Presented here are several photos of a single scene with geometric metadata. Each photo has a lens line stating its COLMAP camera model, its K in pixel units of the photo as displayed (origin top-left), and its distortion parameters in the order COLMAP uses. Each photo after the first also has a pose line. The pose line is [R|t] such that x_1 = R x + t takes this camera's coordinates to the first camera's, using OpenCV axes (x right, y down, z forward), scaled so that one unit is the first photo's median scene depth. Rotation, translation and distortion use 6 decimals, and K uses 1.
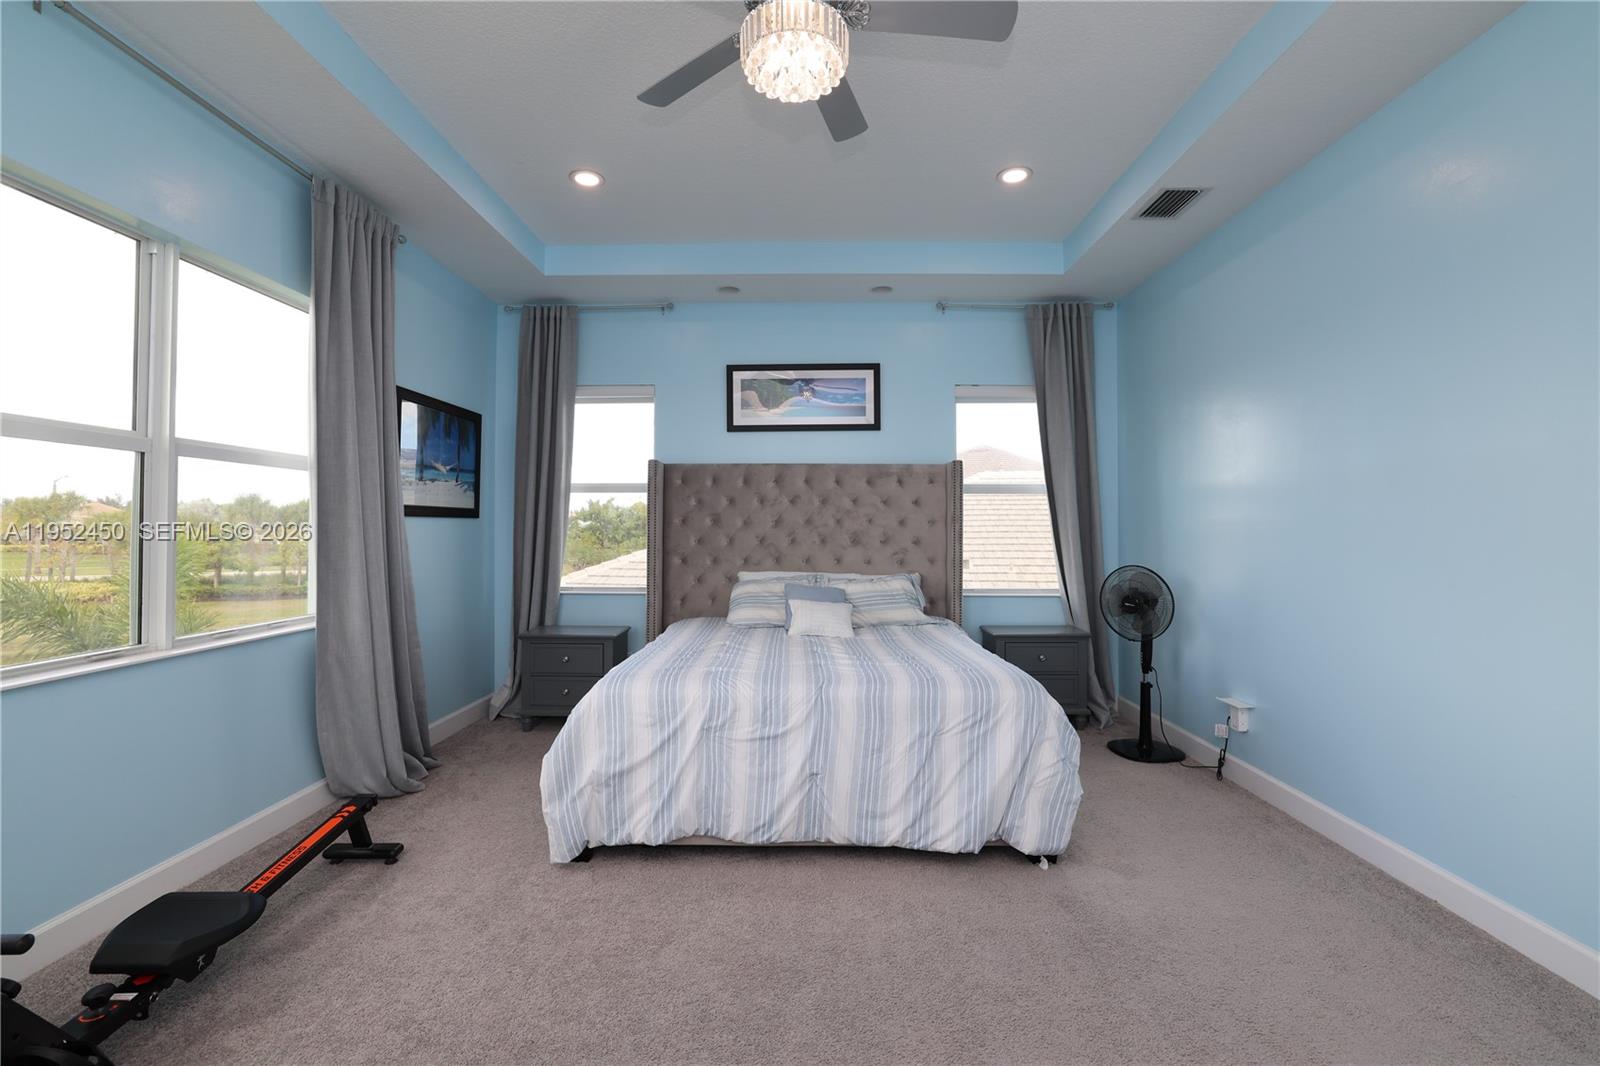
lens RADIAL K [[661.2, 0, 800.0], [0, 661.2, 533.0], [0, 0, 1]] dist [-0.045660, 0.013361]
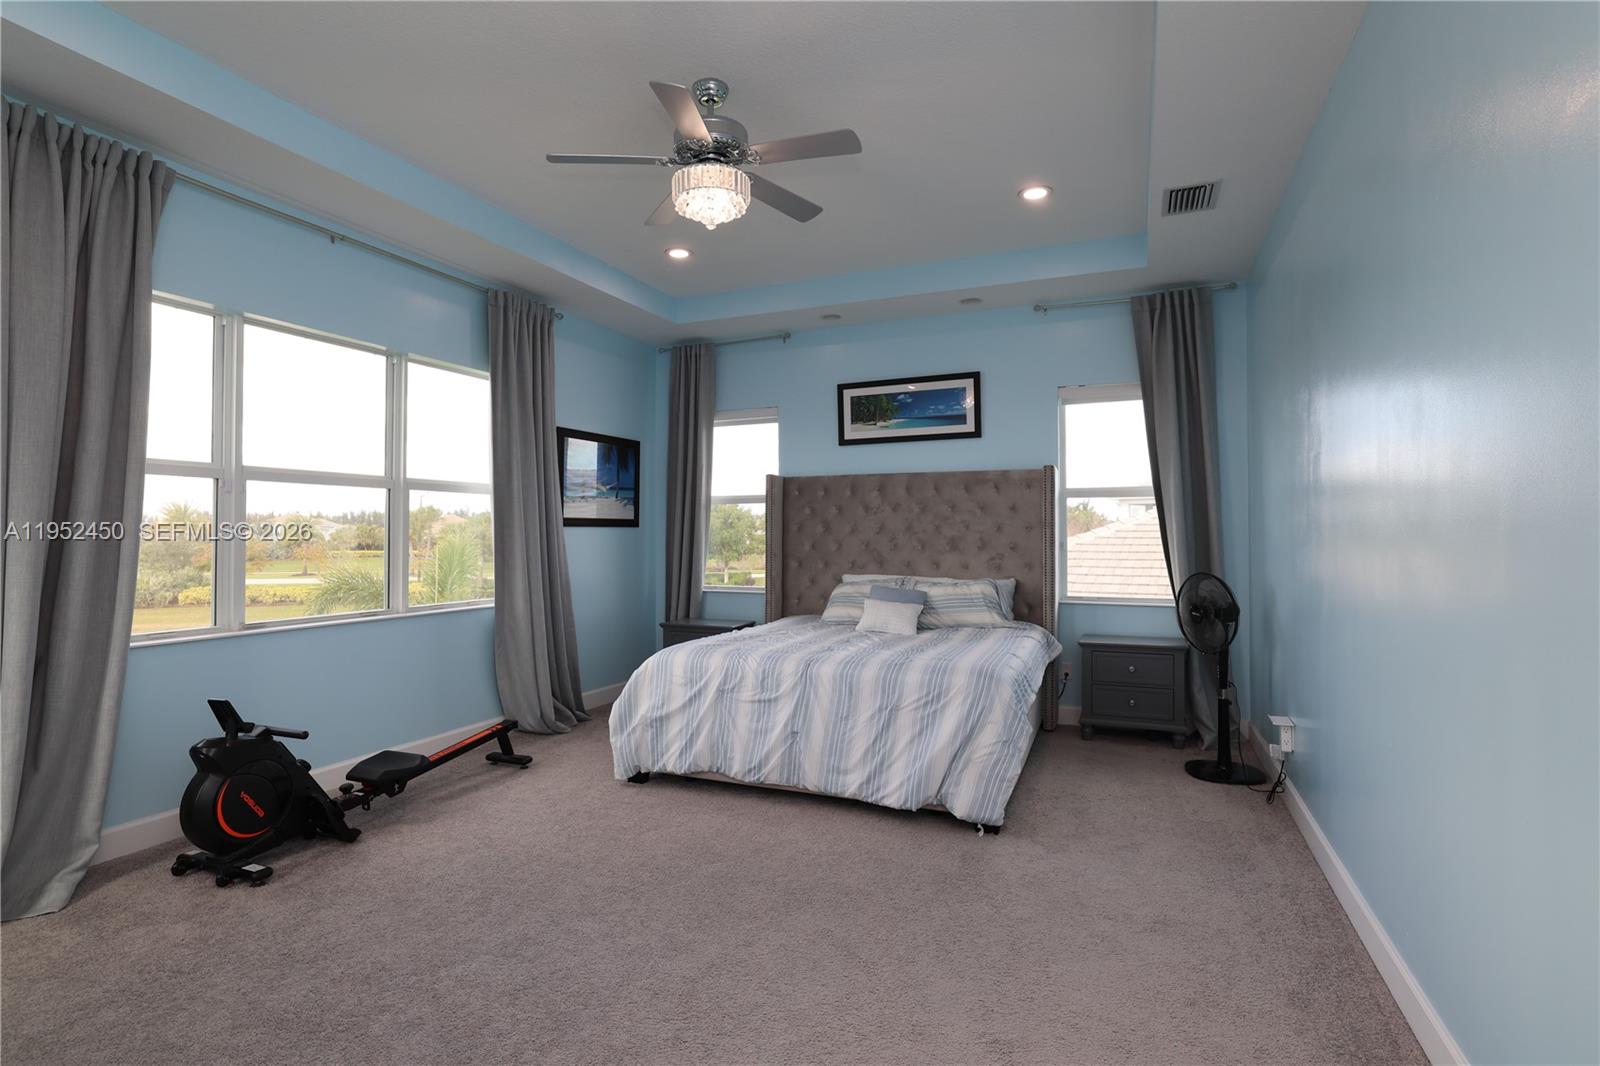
lens RADIAL K [[734.8, 0, 800.0], [0, 734.8, 533.0], [0, 0, 1]] dist [-0.044060, 0.016749]
pose [[0.929293, -0.004539, -0.369315, 0.417861], [0.000883, 0.999949, -0.010066, 0.003567], [0.369342, 0.009028, 0.929250, -0.218743]]
